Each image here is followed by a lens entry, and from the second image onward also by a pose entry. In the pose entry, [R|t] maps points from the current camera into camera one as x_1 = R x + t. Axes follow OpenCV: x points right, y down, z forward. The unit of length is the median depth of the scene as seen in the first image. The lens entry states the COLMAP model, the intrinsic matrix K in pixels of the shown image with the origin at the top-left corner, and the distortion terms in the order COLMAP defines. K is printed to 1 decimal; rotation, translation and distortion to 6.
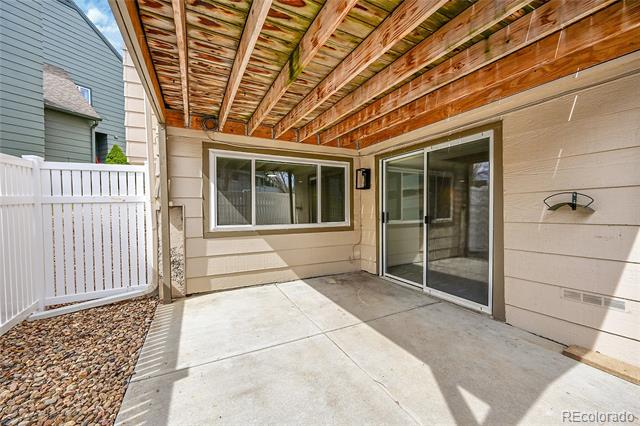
lens RADIAL K [[251.9, 0, 320.0], [0, 251.9, 213.0], [0, 0, 1]] dist [-0.000377, 0.000031]
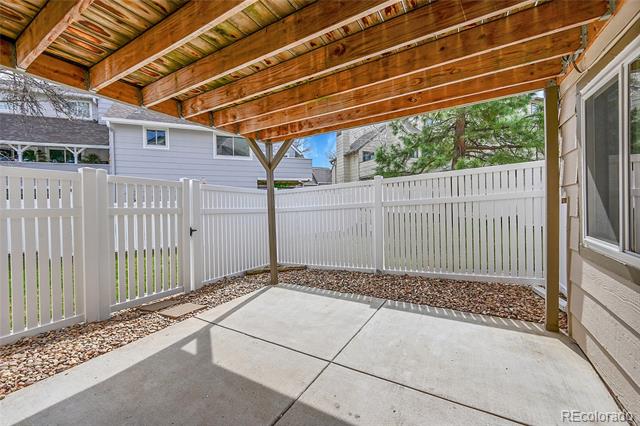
lens RADIAL K [[257.5, 0, 317.3], [0, 257.5, 206.4], [0, 0, 1]] dist [0.036446, -0.009508]
pose [[-0.846137, 0.041517, -0.531347, 0.494848], [0.031690, 0.999117, 0.027602, -0.059991], [0.532023, 0.006517, -0.846705, 1.729052]]
